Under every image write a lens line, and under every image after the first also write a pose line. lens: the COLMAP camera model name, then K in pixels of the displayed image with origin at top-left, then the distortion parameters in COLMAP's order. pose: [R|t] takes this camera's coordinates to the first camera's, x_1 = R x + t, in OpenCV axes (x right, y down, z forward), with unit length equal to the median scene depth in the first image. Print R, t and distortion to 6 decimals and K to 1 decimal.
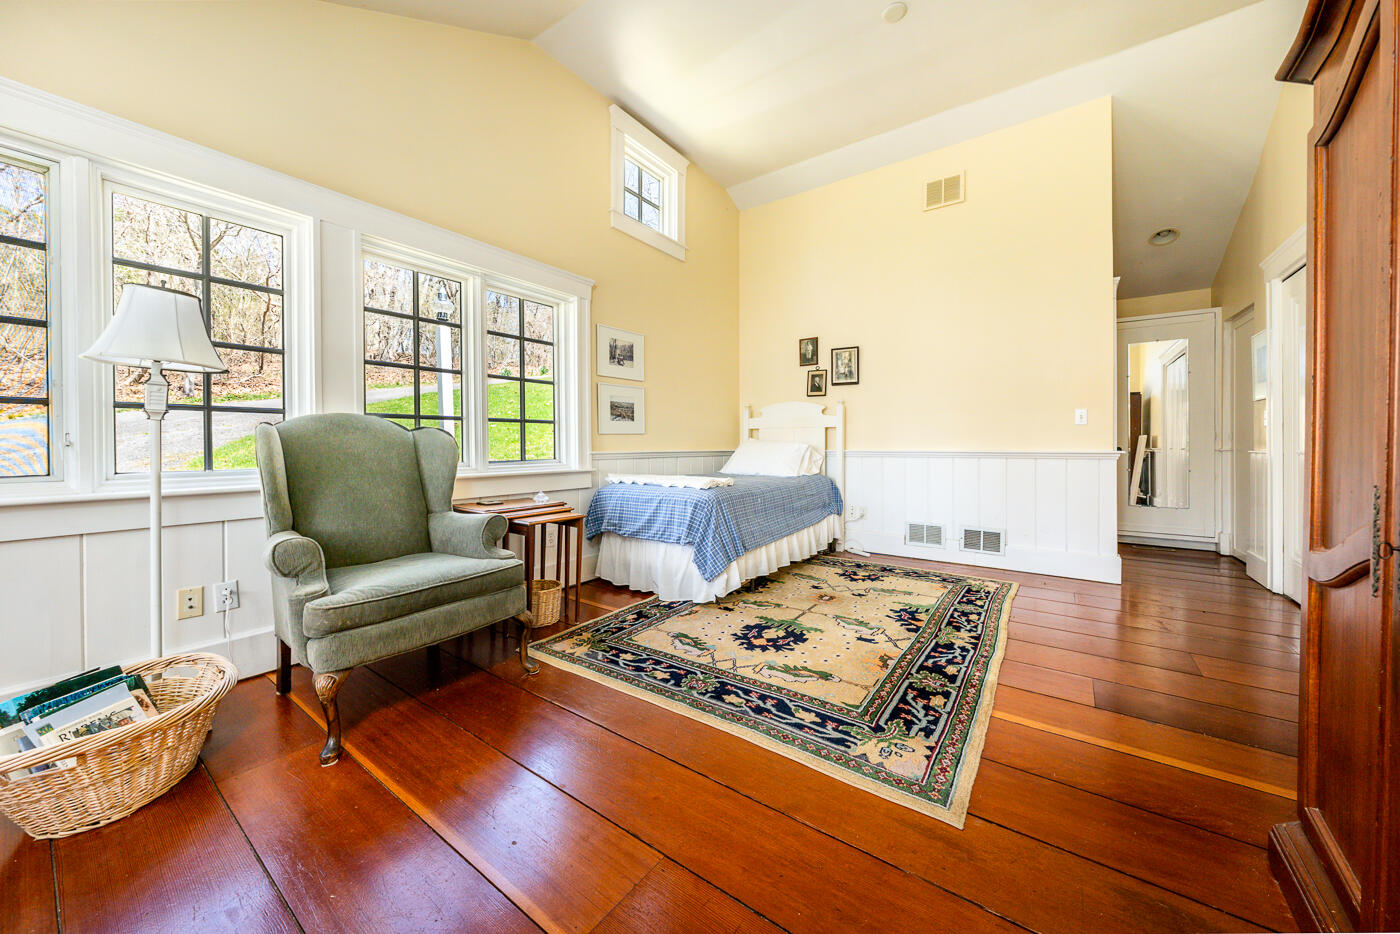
lens RADIAL K [[514.9, 0, 668.5], [0, 514.9, 451.1], [0, 0, 1]] dist [-0.000315, -0.000030]
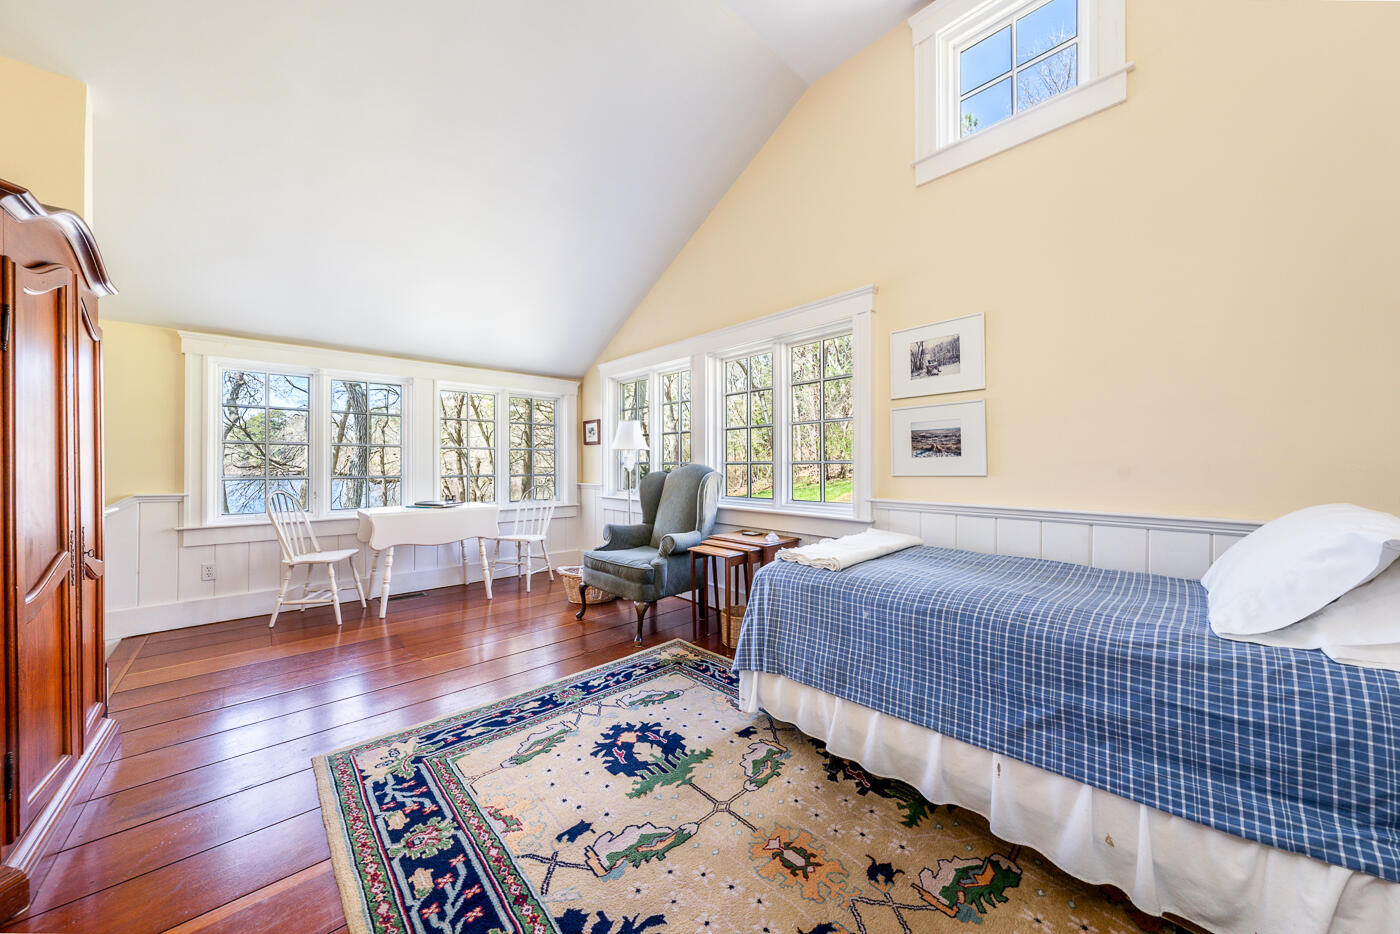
lens RADIAL K [[478.4, 0, 686.2], [0, 478.4, 462.6], [0, 0, 1]] dist [-0.000453, -0.000001]
pose [[-0.185218, -0.000776, -0.982697, 1.031686], [-0.007290, 0.999973, 0.000584, -0.085668], [0.982670, 0.007272, -0.185219, 1.377264]]
